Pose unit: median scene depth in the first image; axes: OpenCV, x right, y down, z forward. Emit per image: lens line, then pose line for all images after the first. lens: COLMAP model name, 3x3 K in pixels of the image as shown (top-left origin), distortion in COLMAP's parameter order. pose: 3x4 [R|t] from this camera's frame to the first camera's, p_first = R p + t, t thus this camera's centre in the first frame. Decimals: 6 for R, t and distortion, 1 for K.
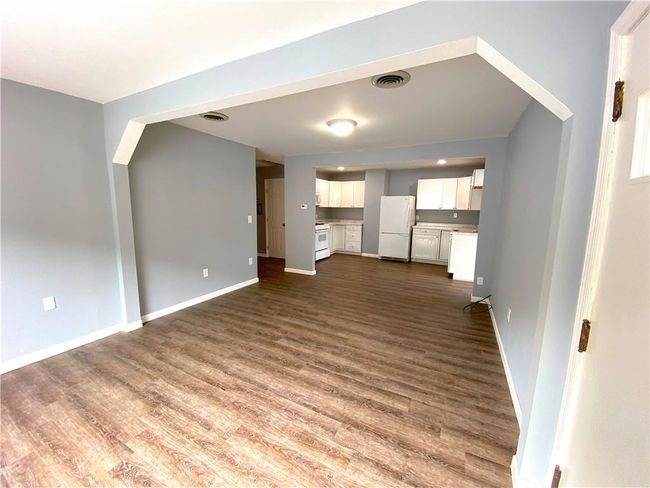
lens RADIAL K [[259.0, 0, 325.0], [0, 259.0, 244.0], [0, 0, 1]] dist [0.030988, -0.023008]
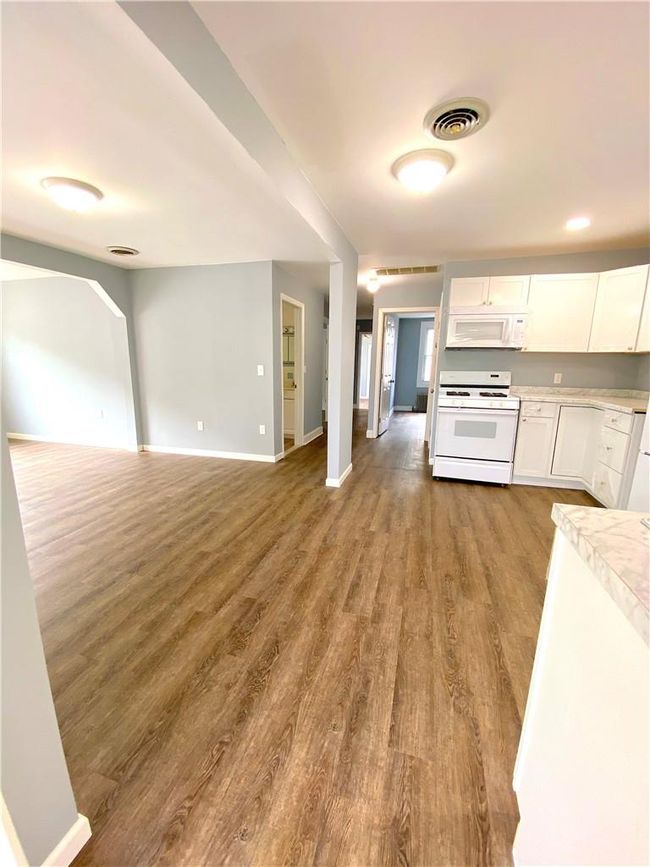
lens RADIAL K [[345.4, 0, 325.0], [0, 345.4, 433.5], [0, 0, 1]] dist [0.030988, -0.023008]
pose [[0.208147, 0.184262, -0.960584, 1.226901], [-0.153353, 0.976097, 0.154008, -0.178307], [0.966001, 0.115252, 0.231429, 1.743878]]
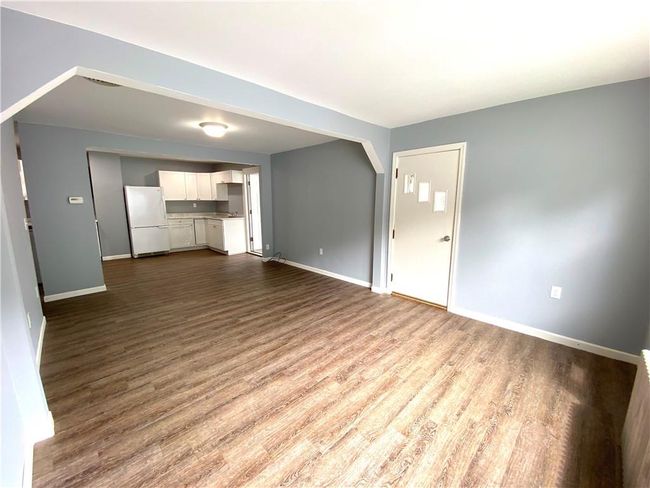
lens RADIAL K [[259.0, 0, 325.0], [0, 259.0, 244.0], [0, 0, 1]] dist [0.030988, -0.023008]
pose [[0.311718, -0.175839, 0.933763, -1.133665], [0.142806, 0.980235, 0.136918, -0.054162], [-0.939382, 0.090667, 0.330667, 0.285289]]
